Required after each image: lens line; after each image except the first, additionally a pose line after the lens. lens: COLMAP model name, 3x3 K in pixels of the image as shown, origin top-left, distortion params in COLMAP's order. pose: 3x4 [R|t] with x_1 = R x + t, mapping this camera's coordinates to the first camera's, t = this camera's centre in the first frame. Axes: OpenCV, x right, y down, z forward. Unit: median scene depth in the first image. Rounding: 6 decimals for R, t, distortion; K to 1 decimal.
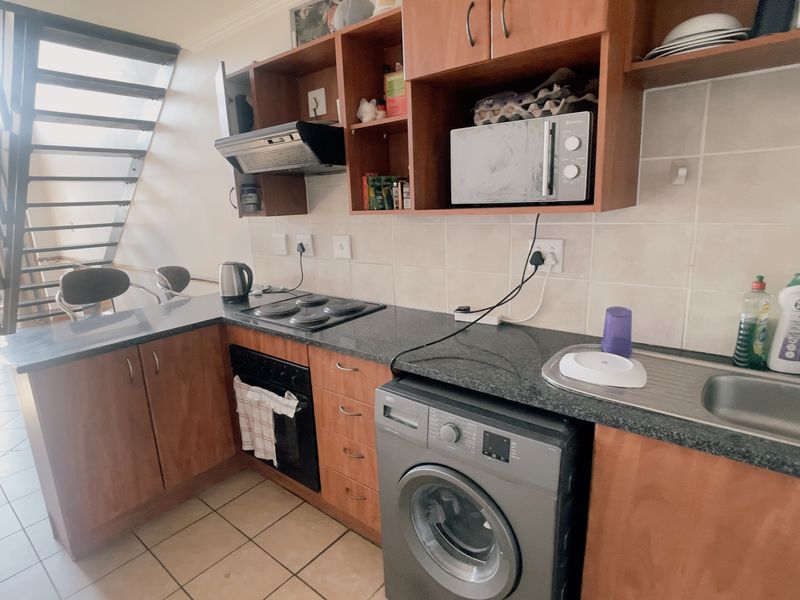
lens RADIAL K [[437.1, 0, 400.0], [0, 437.1, 300.0], [0, 0, 1]] dist [-0.000422, 0.001202]
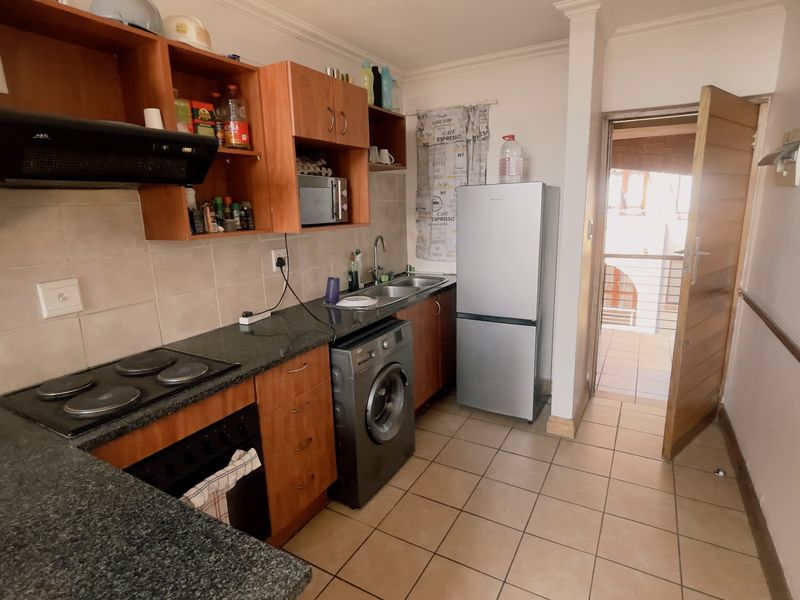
lens RADIAL K [[437.1, 0, 400.0], [0, 437.1, 300.0], [0, 0, 1]] dist [-0.000422, 0.001202]
pose [[-0.174799, -0.161143, 0.971328, -1.089632], [0.252293, 0.946250, 0.202385, -0.153014], [-0.951732, 0.280436, -0.124748, 0.740911]]
